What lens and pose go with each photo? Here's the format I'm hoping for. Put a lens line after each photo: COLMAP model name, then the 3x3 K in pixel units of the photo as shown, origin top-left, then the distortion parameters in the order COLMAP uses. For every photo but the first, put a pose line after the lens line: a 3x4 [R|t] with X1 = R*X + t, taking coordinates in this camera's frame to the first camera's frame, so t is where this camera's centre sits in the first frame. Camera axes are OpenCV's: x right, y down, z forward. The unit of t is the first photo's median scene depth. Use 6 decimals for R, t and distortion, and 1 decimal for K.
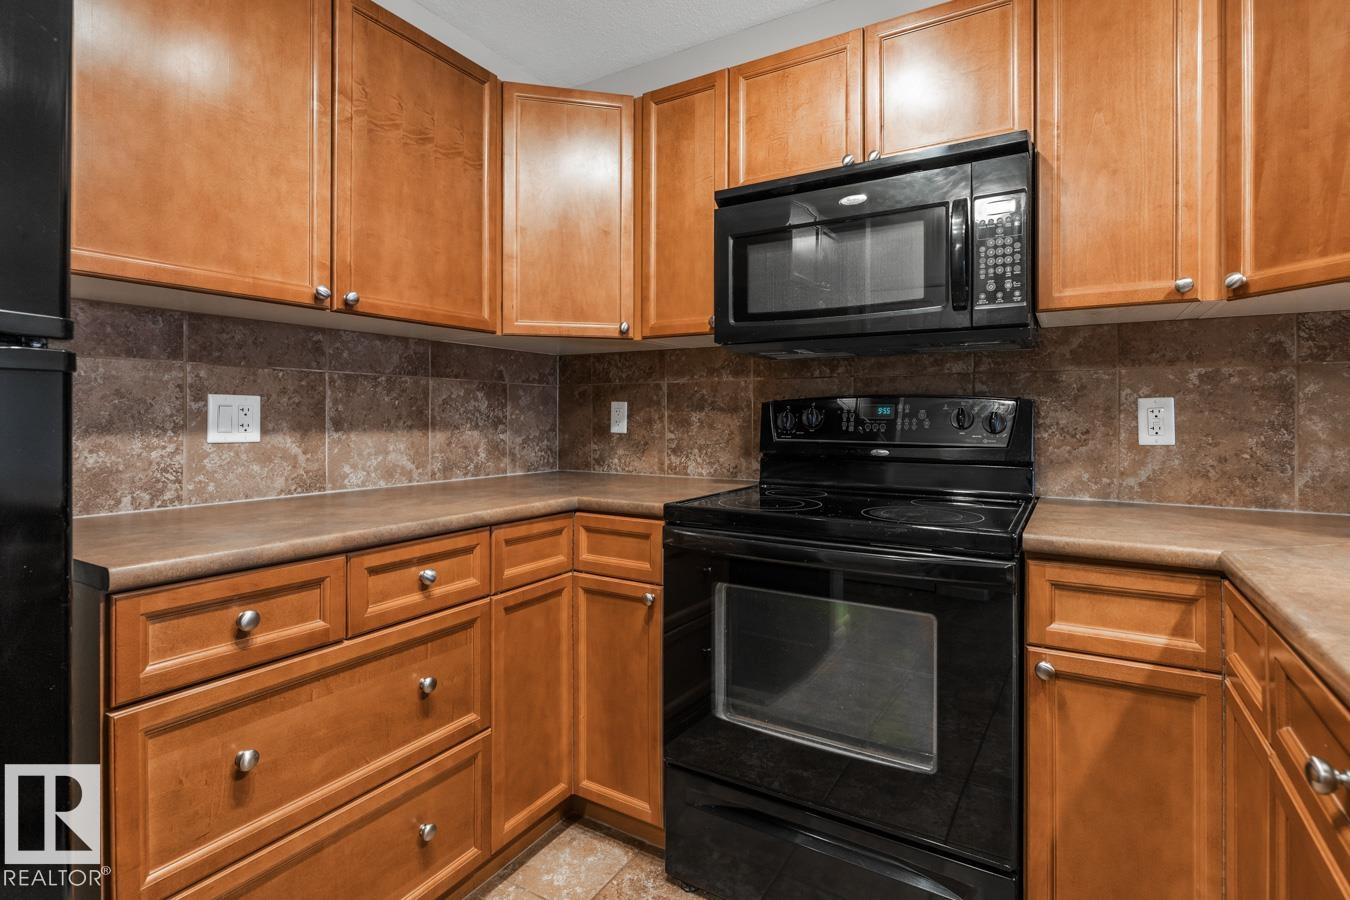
lens RADIAL K [[667.5, 0, 673.7], [0, 667.5, 415.1], [0, 0, 1]] dist [-0.004639, 0.001878]
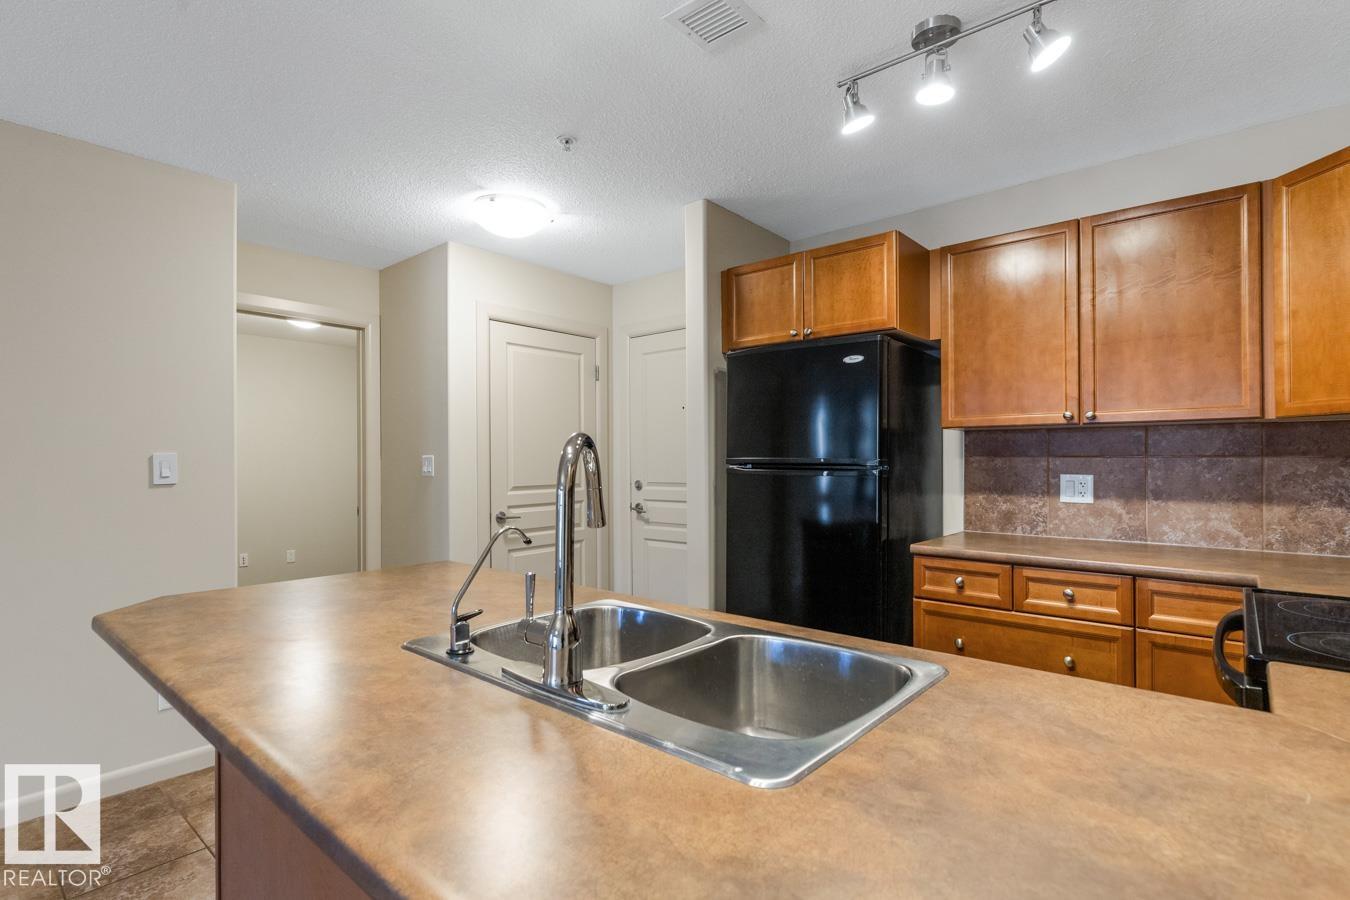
lens RADIAL K [[667.5, 0, 687.9], [0, 667.5, 448.8], [0, 0, 1]] dist [-0.004639, 0.001878]
pose [[-0.130161, -0.016025, -0.991363, 1.088711], [0.003151, 0.999858, -0.016576, -0.067690], [0.991488, -0.005281, -0.130092, 0.242701]]
